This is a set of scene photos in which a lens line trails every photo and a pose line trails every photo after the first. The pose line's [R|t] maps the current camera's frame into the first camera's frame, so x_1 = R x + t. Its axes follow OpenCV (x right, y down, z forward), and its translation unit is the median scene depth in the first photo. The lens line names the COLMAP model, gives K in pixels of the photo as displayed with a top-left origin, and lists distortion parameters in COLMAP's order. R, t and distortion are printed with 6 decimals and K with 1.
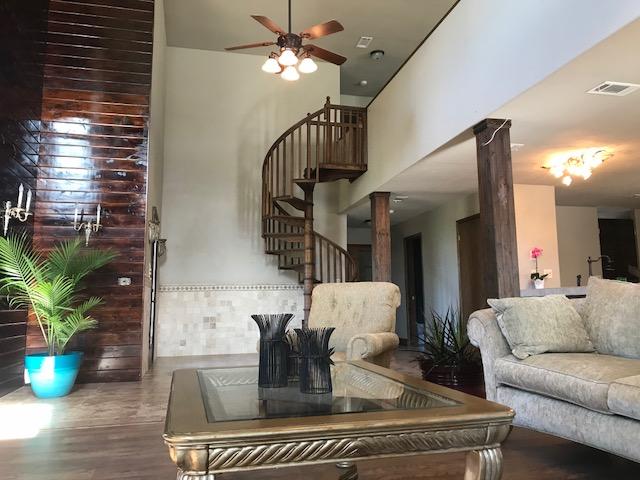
lens RADIAL K [[533.5, 0, 320.4], [0, 533.5, 240.9], [0, 0, 1]] dist [0.009424, 0.005609]
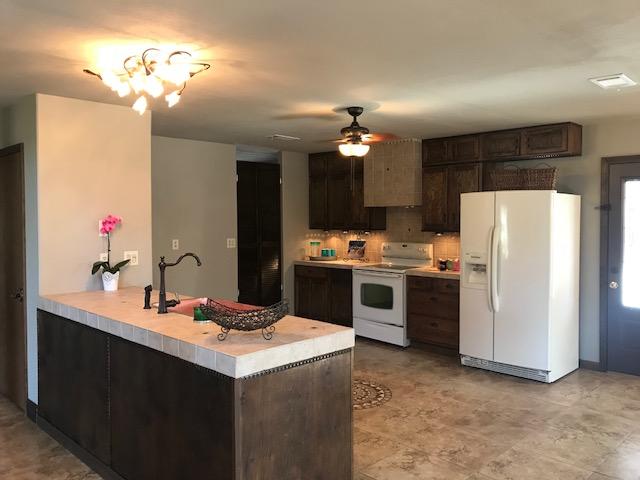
lens RADIAL K [[533.5, 0, 320.0], [0, 533.5, 238.9], [0, 0, 1]] dist [0.009424, 0.005609]
pose [[0.848621, -0.010921, 0.528889, 0.296360], [-0.073047, 0.987790, 0.137604, -0.060500], [-0.523934, -0.155407, 0.837462, 0.397638]]
